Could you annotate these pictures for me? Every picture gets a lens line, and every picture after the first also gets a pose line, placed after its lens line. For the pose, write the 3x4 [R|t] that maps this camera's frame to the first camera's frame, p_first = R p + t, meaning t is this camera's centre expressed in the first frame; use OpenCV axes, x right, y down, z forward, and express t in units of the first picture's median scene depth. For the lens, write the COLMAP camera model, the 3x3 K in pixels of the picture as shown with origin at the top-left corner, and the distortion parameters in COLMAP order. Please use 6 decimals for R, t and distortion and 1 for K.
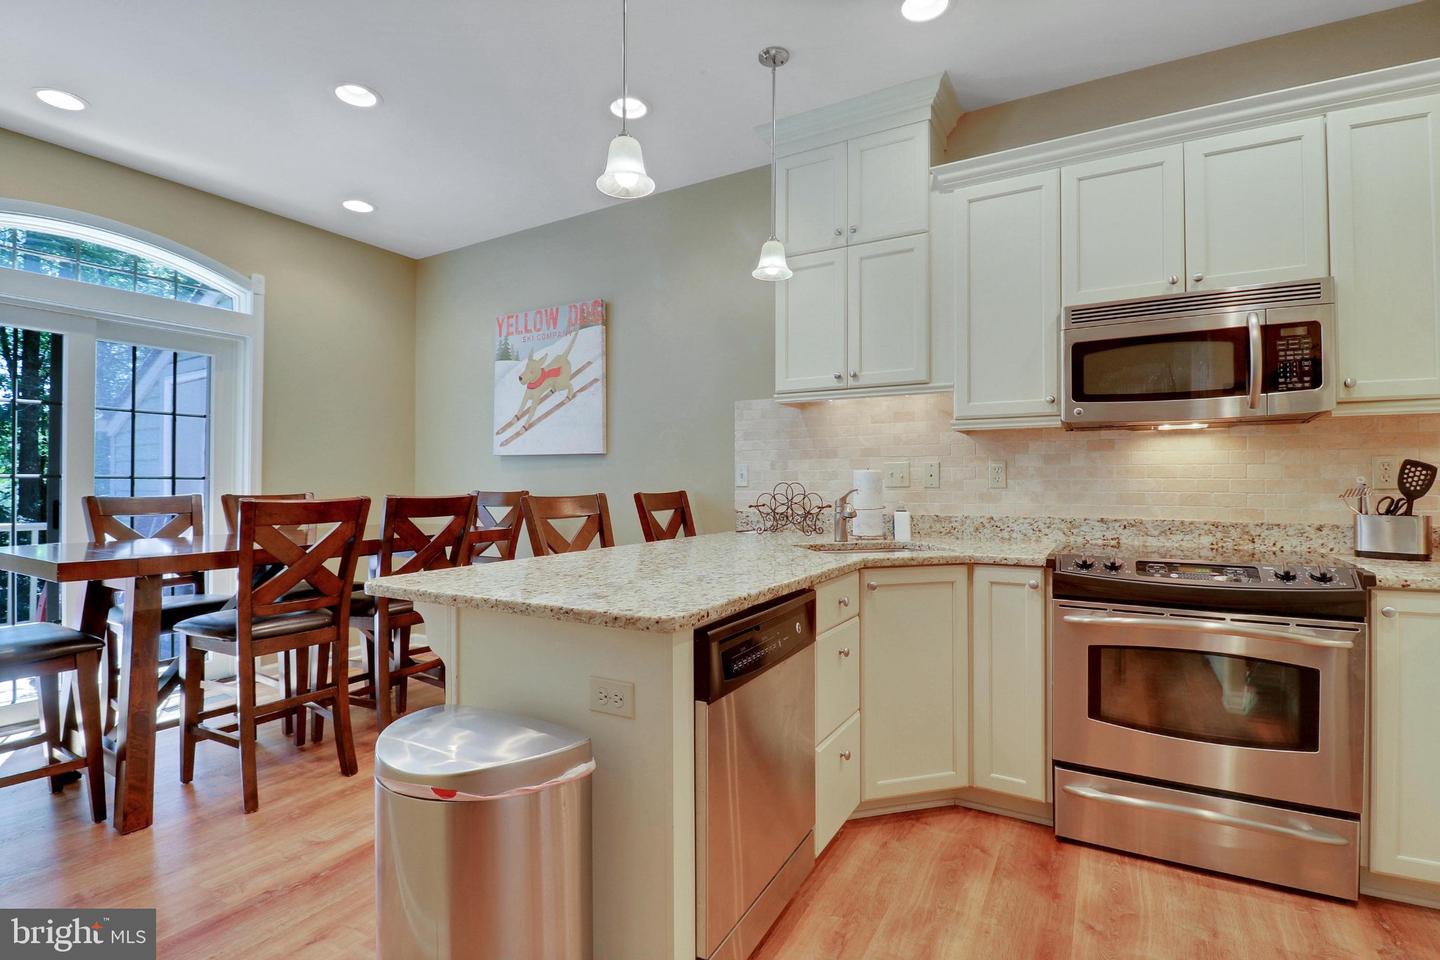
lens RADIAL K [[674.5, 0, 721.8], [0, 674.5, 486.1], [0, 0, 1]] dist [-0.013901, -0.004782]
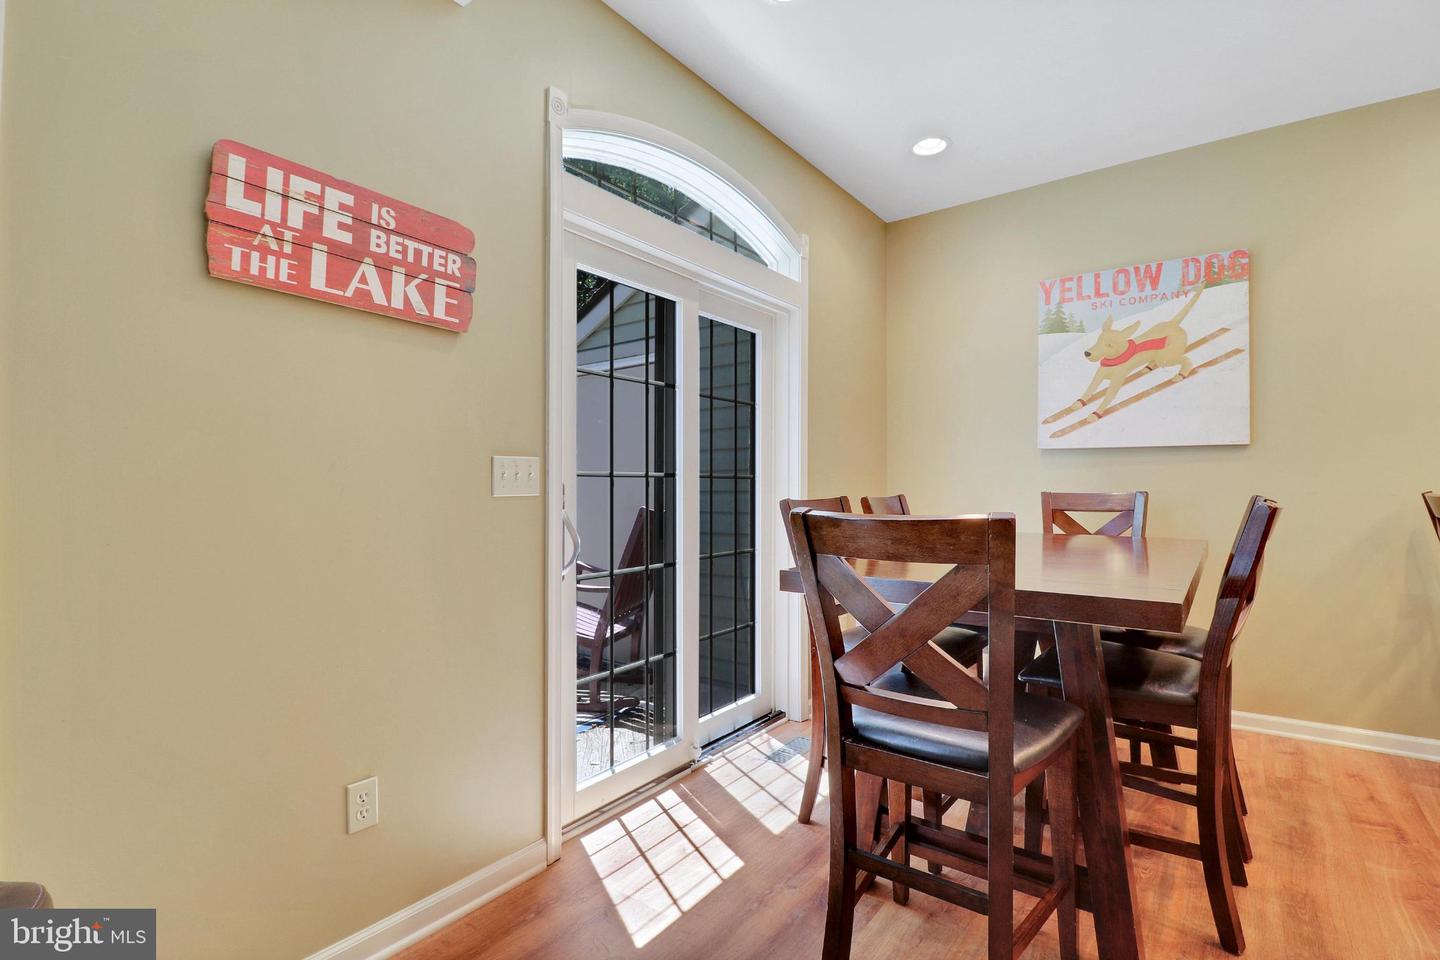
lens RADIAL K [[674.5, 0, 715.9], [0, 674.5, 482.8], [0, 0, 1]] dist [-0.013901, -0.004782]
pose [[0.989439, 0.000757, -0.144951, -0.767434], [-0.001246, 0.999994, -0.003284, -0.000862], [0.144947, 0.003430, 0.989433, 0.162544]]
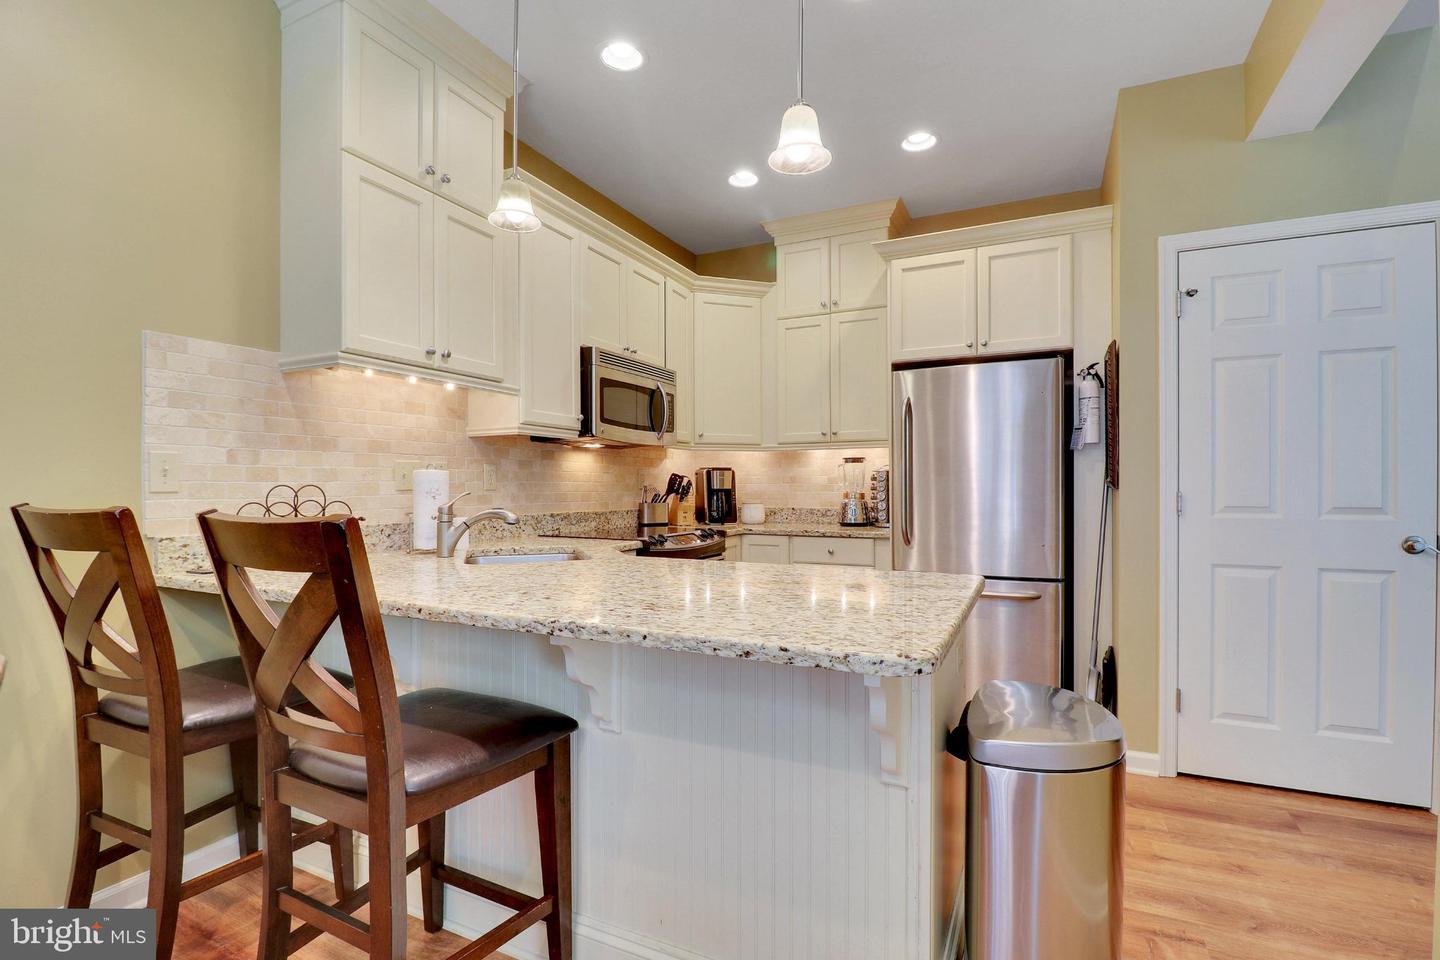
lens RADIAL K [[674.5, 0, 706.3], [0, 674.5, 483.2], [0, 0, 1]] dist [-0.013901, -0.004782]
pose [[-0.063451, 0.002108, 0.997983, -0.524890], [0.002889, 0.999994, -0.001929, -0.004055], [-0.997981, 0.002761, -0.063457, 0.596047]]
